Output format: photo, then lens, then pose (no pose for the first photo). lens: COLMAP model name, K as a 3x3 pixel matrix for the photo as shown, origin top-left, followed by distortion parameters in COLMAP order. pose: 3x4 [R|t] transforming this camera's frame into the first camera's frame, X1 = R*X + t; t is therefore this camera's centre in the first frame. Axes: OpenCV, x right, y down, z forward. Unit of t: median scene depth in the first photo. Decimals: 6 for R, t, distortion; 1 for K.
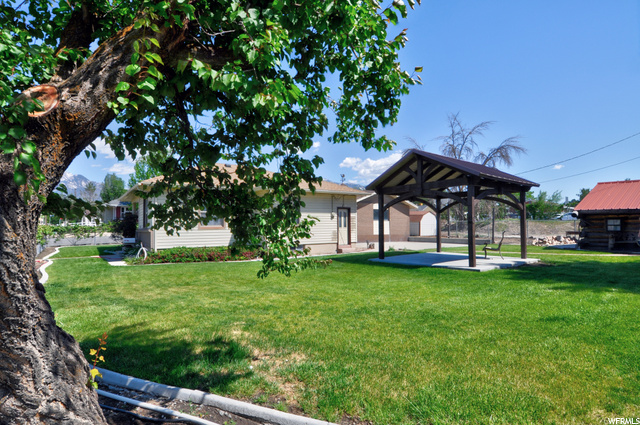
lens RADIAL K [[344.9, 0, 317.4], [0, 344.9, 212.0], [0, 0, 1]] dist [0.030898, -0.028610]
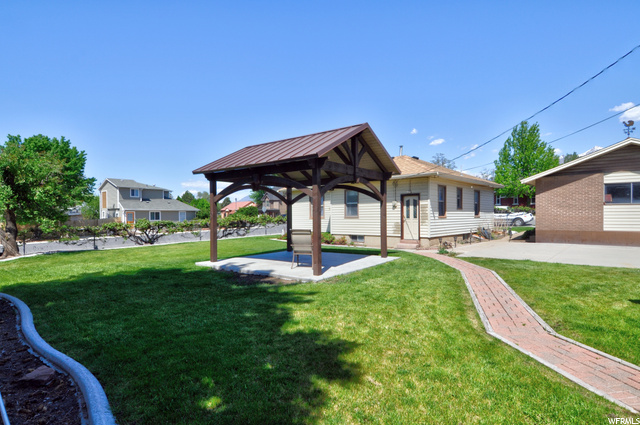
lens RADIAL K [[344.9, 0, 324.9], [0, 344.9, 215.7], [0, 0, 1]] dist [0.030898, -0.028610]
pose [[0.237632, 0.009454, -0.971309, 1.021168], [0.051967, 0.998397, 0.022431, 0.011110], [0.969964, -0.055806, 0.236760, 0.746346]]
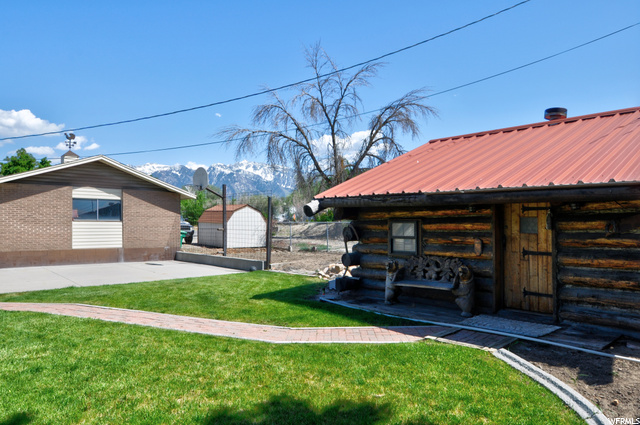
lens RADIAL K [[419.6, 0, 311.3], [0, 419.6, 229.1], [0, 0, 1]] dist [0.037688, 0.001684]
pose [[0.996686, 0.001579, 0.081329, 0.790451], [-0.005546, 0.998804, 0.048577, 0.007718], [-0.081155, -0.048867, 0.995503, 0.598977]]
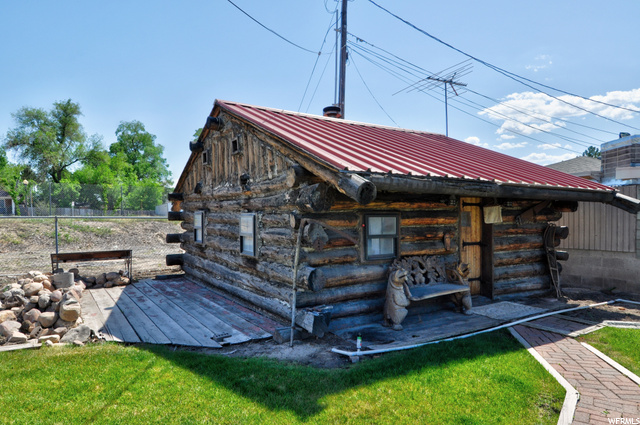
lens RADIAL K [[450.1, 0, 316.1], [0, 450.1, 216.8], [0, 0, 1]] dist [0.043323, -0.001443]
pose [[0.101350, 0.009693, 0.994804, 0.521803], [-0.027811, 0.999589, -0.006907, 0.028859], [-0.994462, -0.026966, 0.101578, 1.124210]]
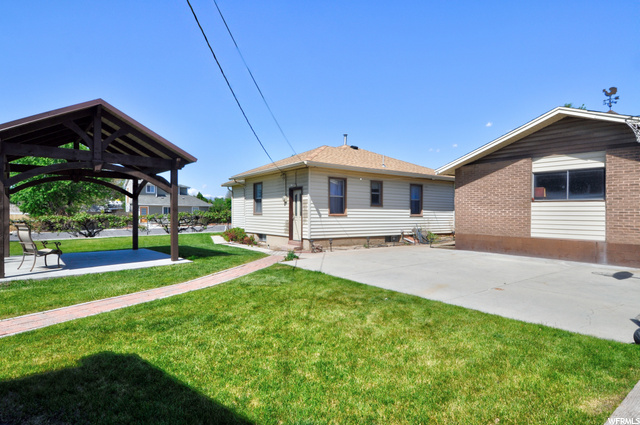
lens RADIAL K [[344.9, 0, 326.2], [0, 344.9, 208.7], [0, 0, 1]] dist [0.030898, -0.028610]
pose [[0.024260, -0.001947, -0.999704, 0.962994], [0.040603, 0.999175, -0.000960, 0.040678], [0.998881, -0.040567, 0.024319, 1.286581]]
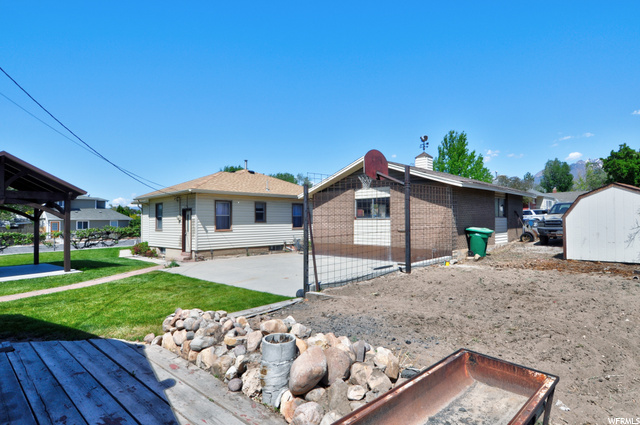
lens RADIAL K [[344.9, 0, 335.4], [0, 344.9, 211.2], [0, 0, 1]] dist [0.030898, -0.028610]
pose [[0.206723, -0.018908, -0.978217, 1.230895], [0.053759, 0.998522, -0.007939, 0.023794], [0.976922, -0.050947, 0.207434, 1.458551]]
